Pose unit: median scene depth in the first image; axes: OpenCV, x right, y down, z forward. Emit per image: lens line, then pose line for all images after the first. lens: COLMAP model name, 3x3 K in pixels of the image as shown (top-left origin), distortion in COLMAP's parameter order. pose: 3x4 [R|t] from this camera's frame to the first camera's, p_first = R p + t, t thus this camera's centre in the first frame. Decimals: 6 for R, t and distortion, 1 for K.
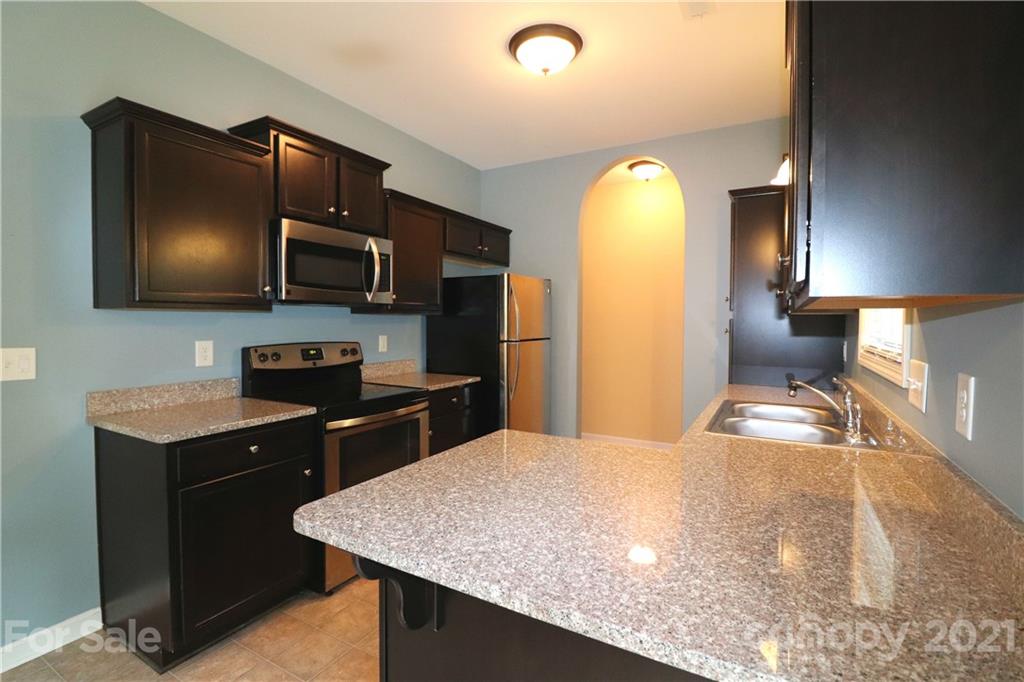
lens RADIAL K [[474.5, 0, 516.7], [0, 474.5, 334.5], [0, 0, 1]] dist [0.001596, -0.014465]
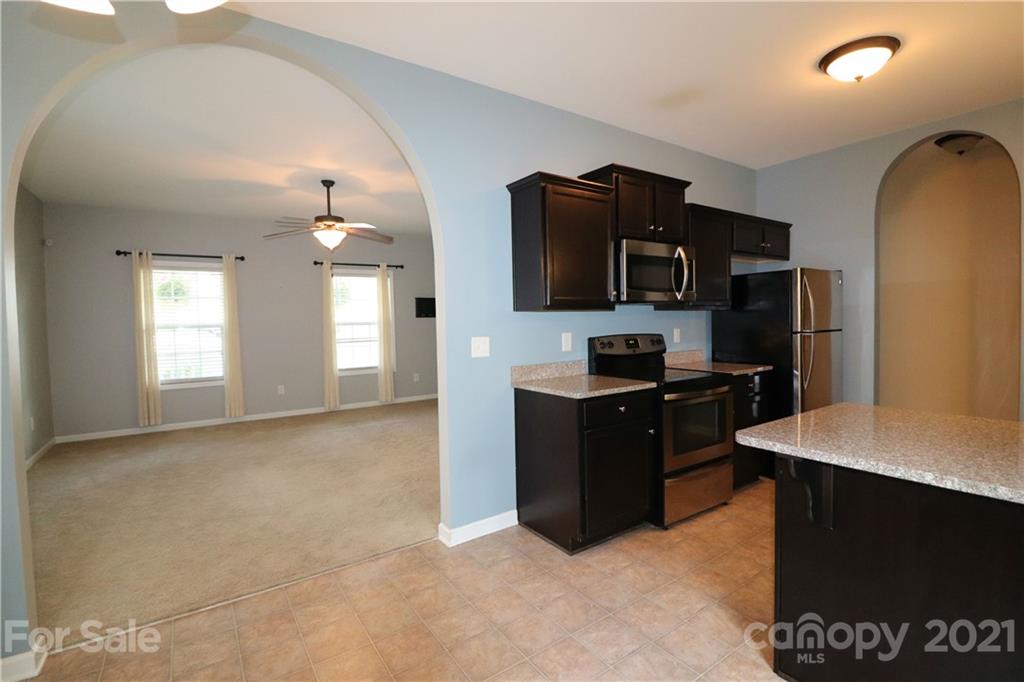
lens RADIAL K [[474.5, 0, 516.7], [0, 474.5, 334.5], [0, 0, 1]] dist [0.001596, -0.014465]
pose [[0.899278, -0.010062, -0.437262, -0.173925], [0.011902, 0.999928, 0.001468, 0.013582], [0.437216, -0.006524, 0.899333, -0.298668]]
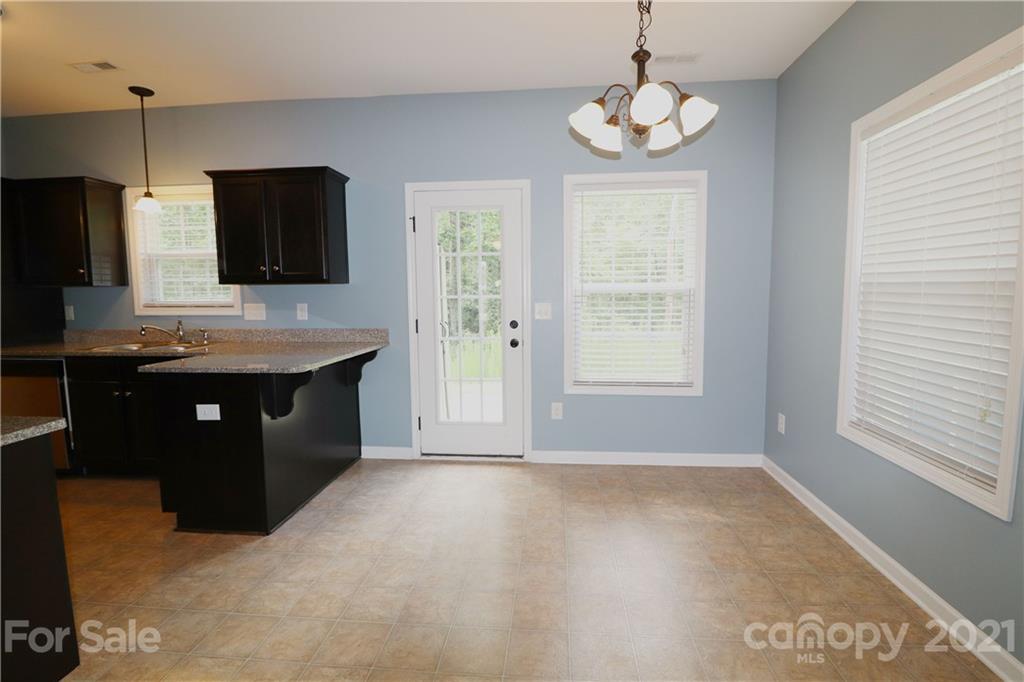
lens RADIAL K [[472.6, 0, 520.0], [0, 472.6, 331.8], [0, 0, 1]] dist [0.000610, -0.015638]
pose [[-0.412398, -0.078690, 0.907599, -1.251962], [0.033543, 0.994275, 0.101447, -0.005806], [-0.910386, 0.072280, -0.407398, 0.375091]]
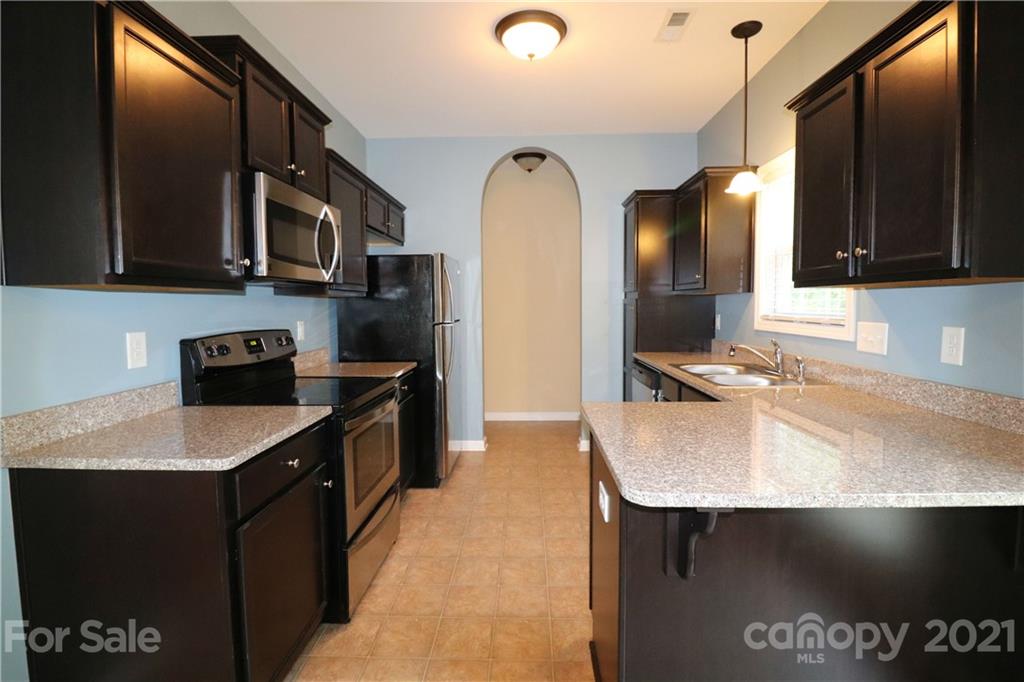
lens RADIAL K [[472.6, 0, 520.0], [0, 472.6, 331.8], [0, 0, 1]] dist [0.000610, -0.015638]
pose [[0.883548, -0.038333, 0.466768, -0.453586], [0.024891, 0.999080, 0.034933, 0.002075], [-0.467678, -0.019247, 0.883689, 0.098582]]
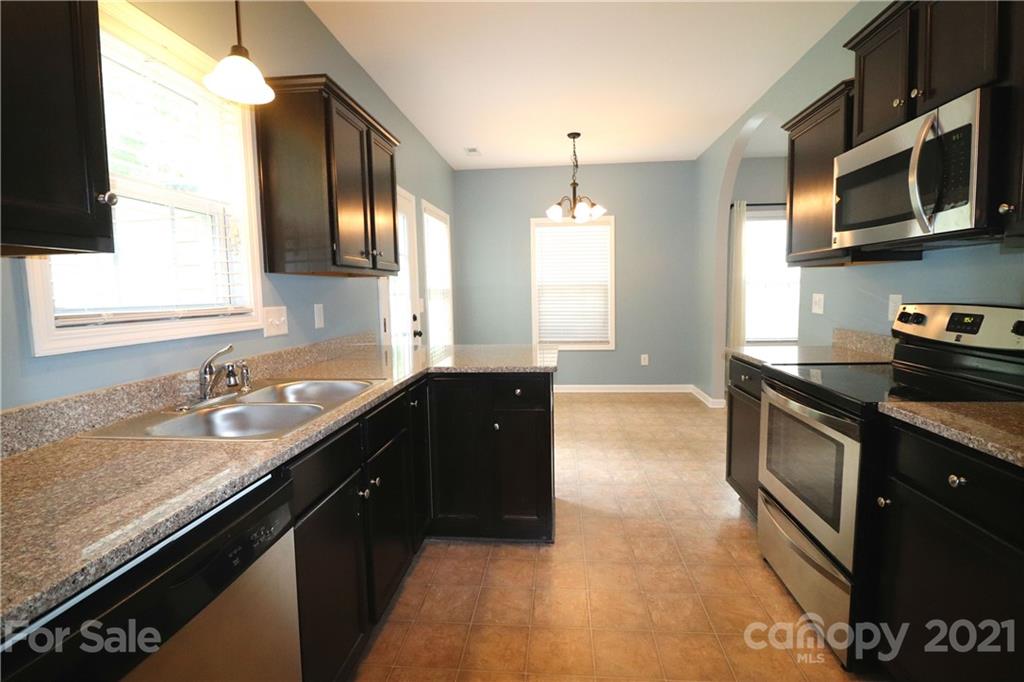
lens RADIAL K [[472.6, 0, 520.0], [0, 472.6, 331.8], [0, 0, 1]] dist [0.000610, -0.015638]
pose [[-0.914240, 0.048009, -0.402320, 0.399162], [0.002457, 0.993594, 0.112983, -0.020263], [0.405167, 0.102305, -0.908501, 1.482292]]
